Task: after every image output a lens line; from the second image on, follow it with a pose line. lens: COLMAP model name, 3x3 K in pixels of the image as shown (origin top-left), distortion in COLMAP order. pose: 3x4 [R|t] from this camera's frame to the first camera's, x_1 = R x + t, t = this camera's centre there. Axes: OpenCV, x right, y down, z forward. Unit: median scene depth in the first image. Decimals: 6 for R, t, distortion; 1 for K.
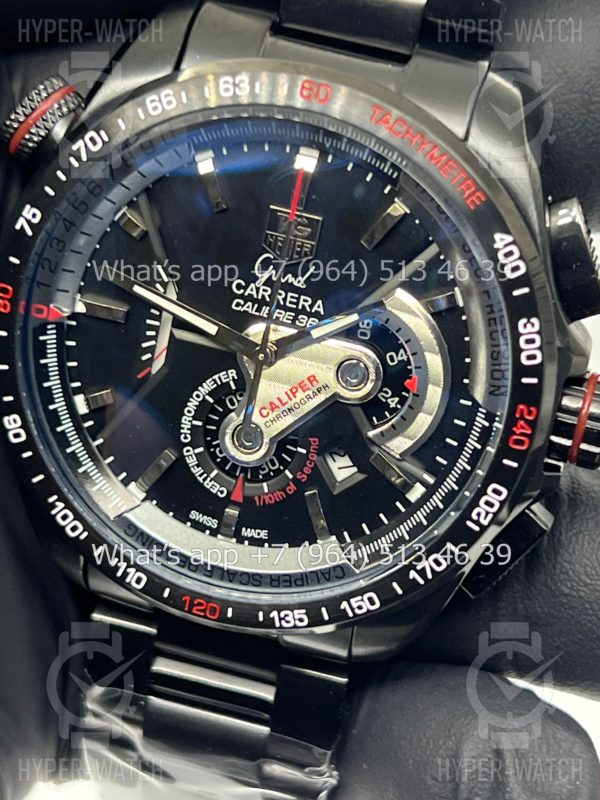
lens RADIAL K [[1867.8, 0, 297.6], [0, 1867.8, 399.8], [0, 0, 1]] dist [0.204413, 0.000000]
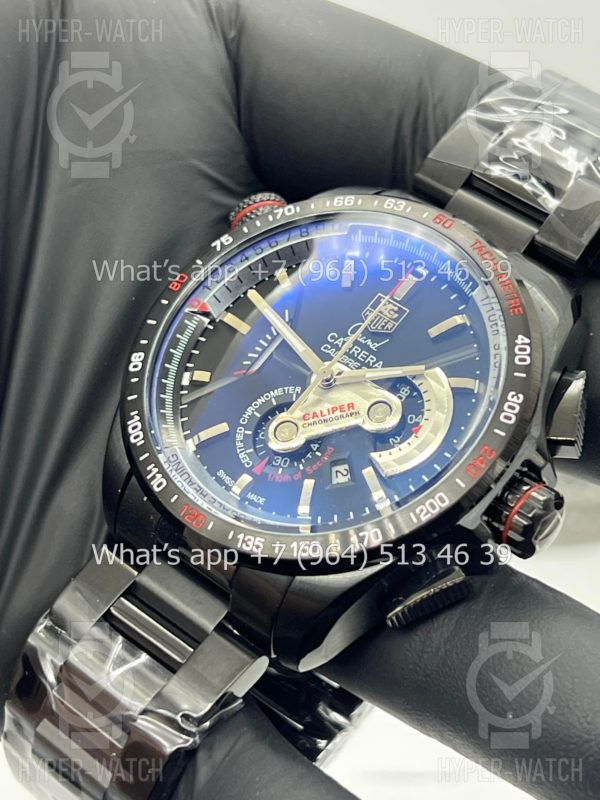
lens RADIAL K [[1867.8, 0, 286.2], [0, 1867.8, 400.4], [0, 0, 1]] dist [0.204413, 0.000000]
pose [[0.886870, 0.385748, -0.254281, 0.303603], [-0.461679, 0.718824, -0.519755, 0.698038], [-0.017711, 0.578351, 0.815596, -0.086284]]
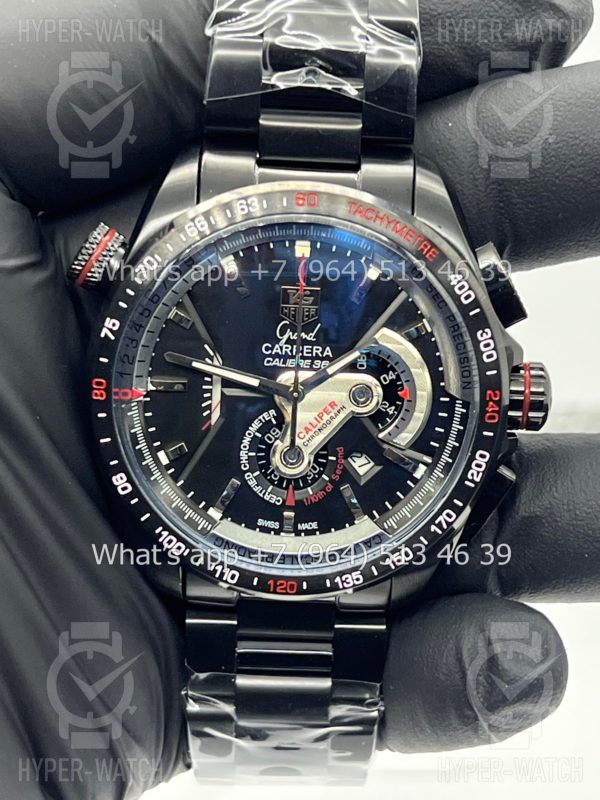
lens RADIAL K [[1867.8, 0, 297.3], [0, 1867.8, 398.6], [0, 0, 1]] dist [0.204413, 0.000000]
pose [[0.967957, -0.188230, 0.166219, -0.244780], [0.197854, 0.979278, -0.043225, 0.038985], [-0.154638, 0.074727, 0.985141, -0.350760]]
